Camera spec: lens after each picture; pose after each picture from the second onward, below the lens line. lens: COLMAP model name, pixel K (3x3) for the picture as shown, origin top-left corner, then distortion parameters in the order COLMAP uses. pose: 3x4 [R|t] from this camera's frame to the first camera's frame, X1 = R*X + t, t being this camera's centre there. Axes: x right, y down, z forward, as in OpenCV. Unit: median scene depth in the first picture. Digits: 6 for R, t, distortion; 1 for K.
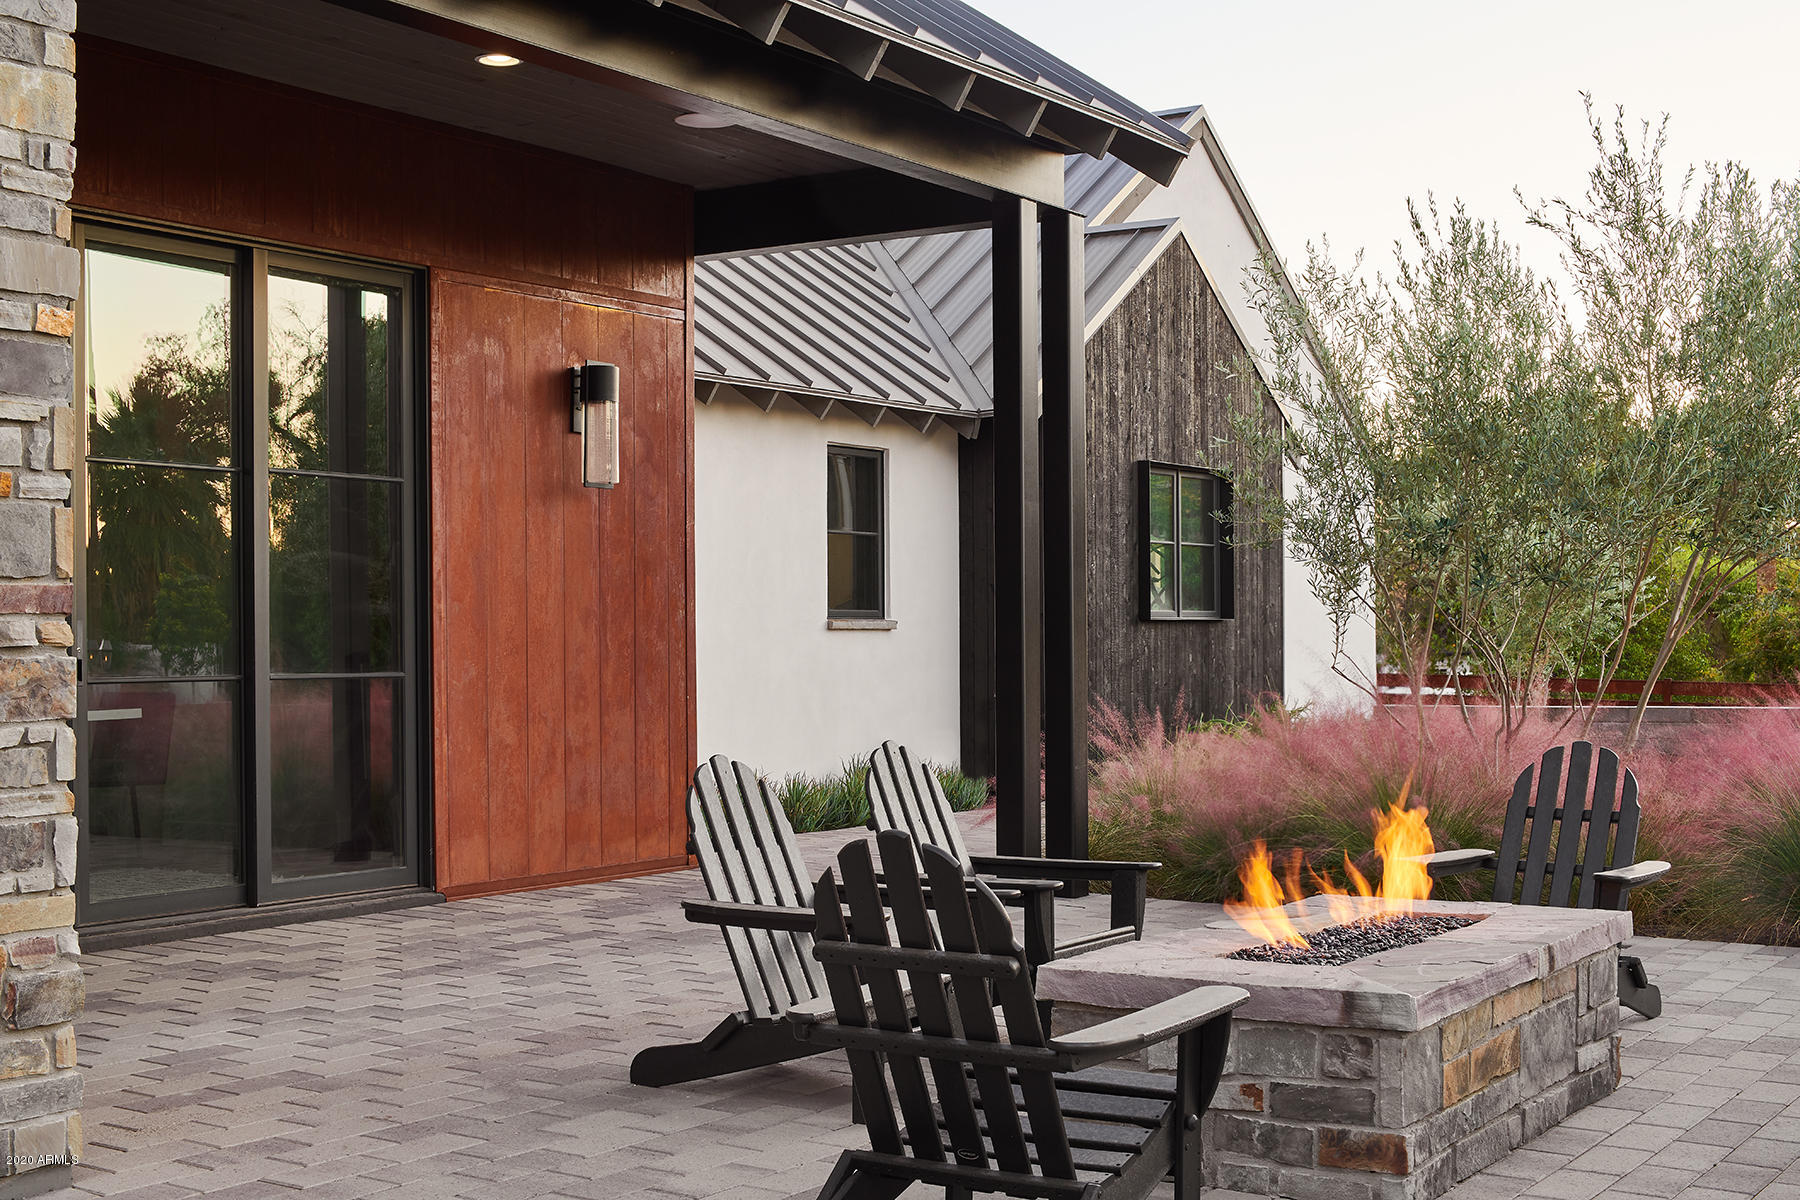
lens RADIAL K [[2497.0, 0, 900.0], [0, 2497.0, 600.0], [0, 0, 1]] dist [-0.071349, 0.007003]
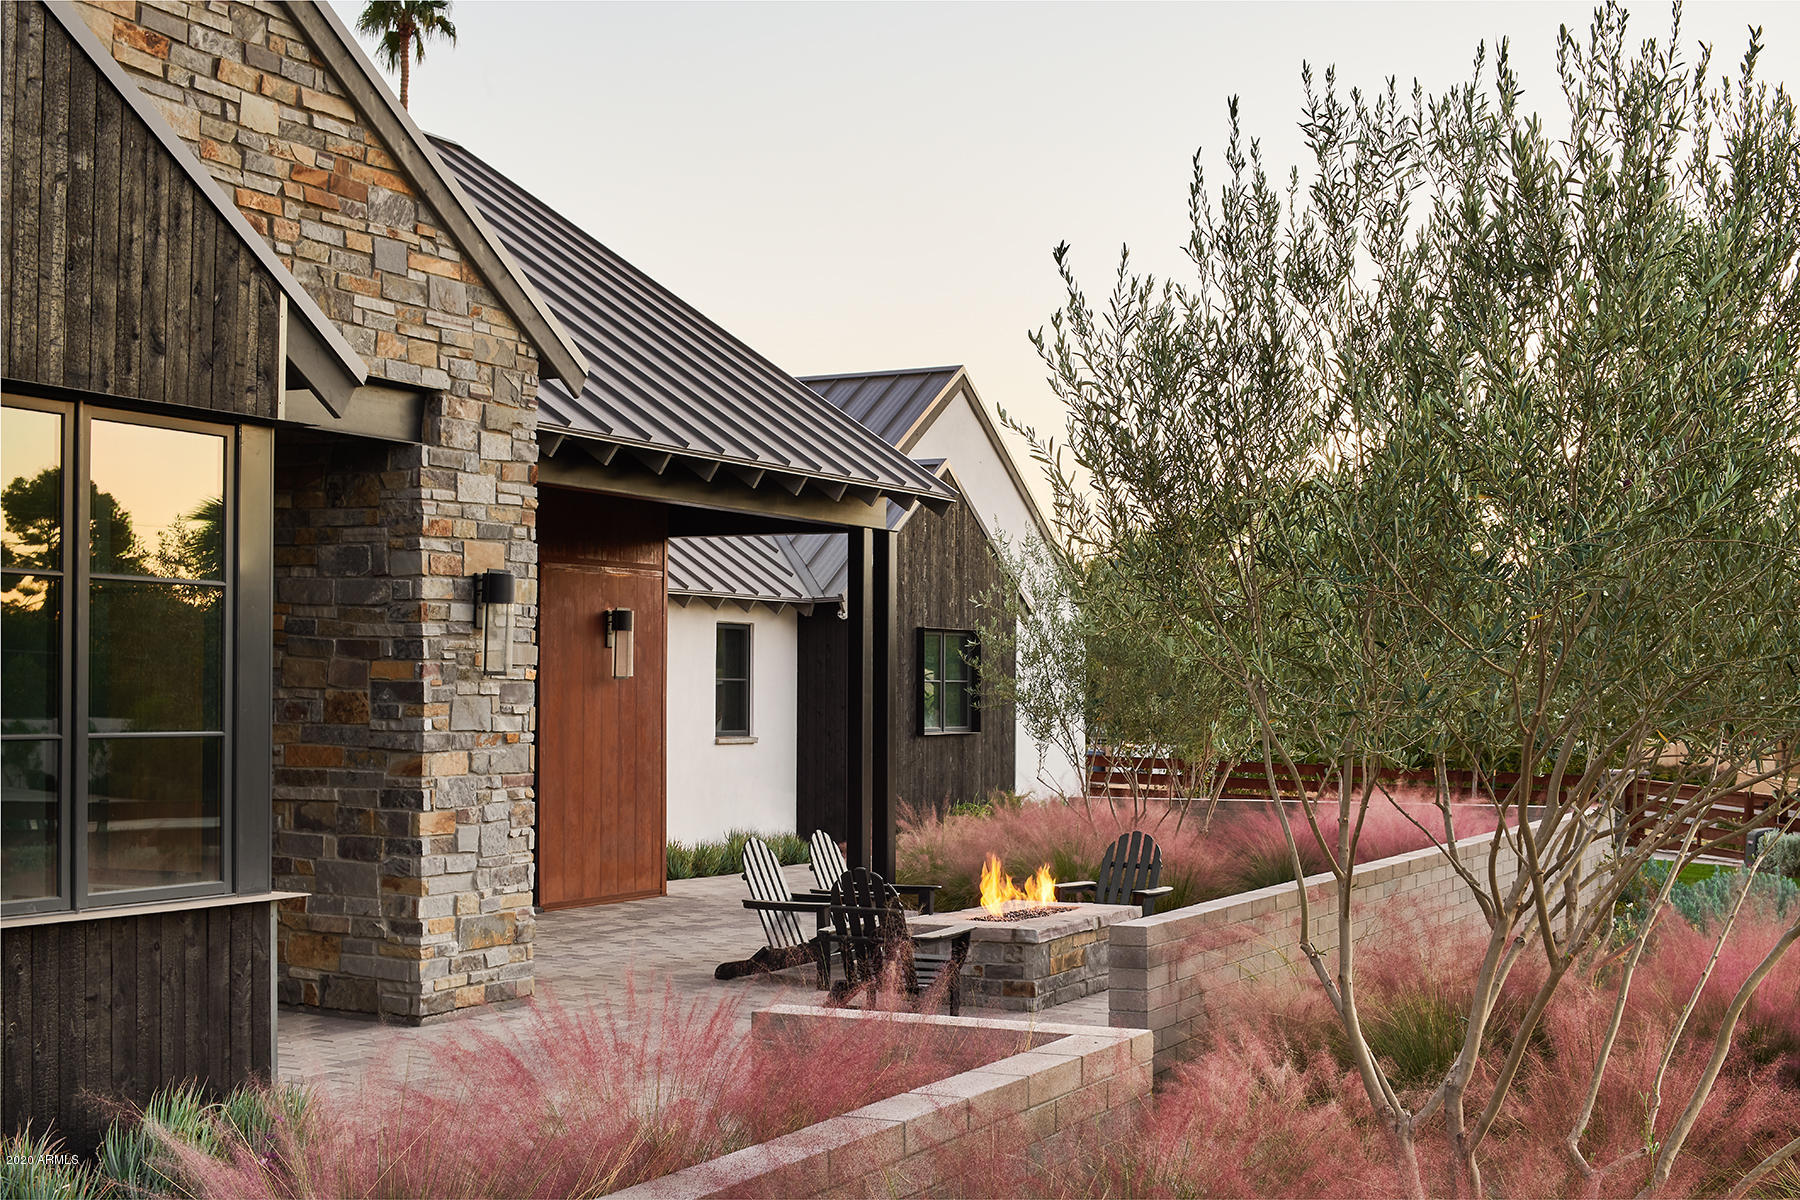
lens RADIAL K [[2497.0, 0, 900.0], [0, 2497.0, 600.0], [0, 0, 1]] dist [-0.071349, 0.007003]
pose [[0.995144, 0.013557, 0.097494, -0.096332], [-0.011400, 0.999679, -0.022640, -0.062392], [-0.097770, 0.021419, 0.994979, -0.768528]]
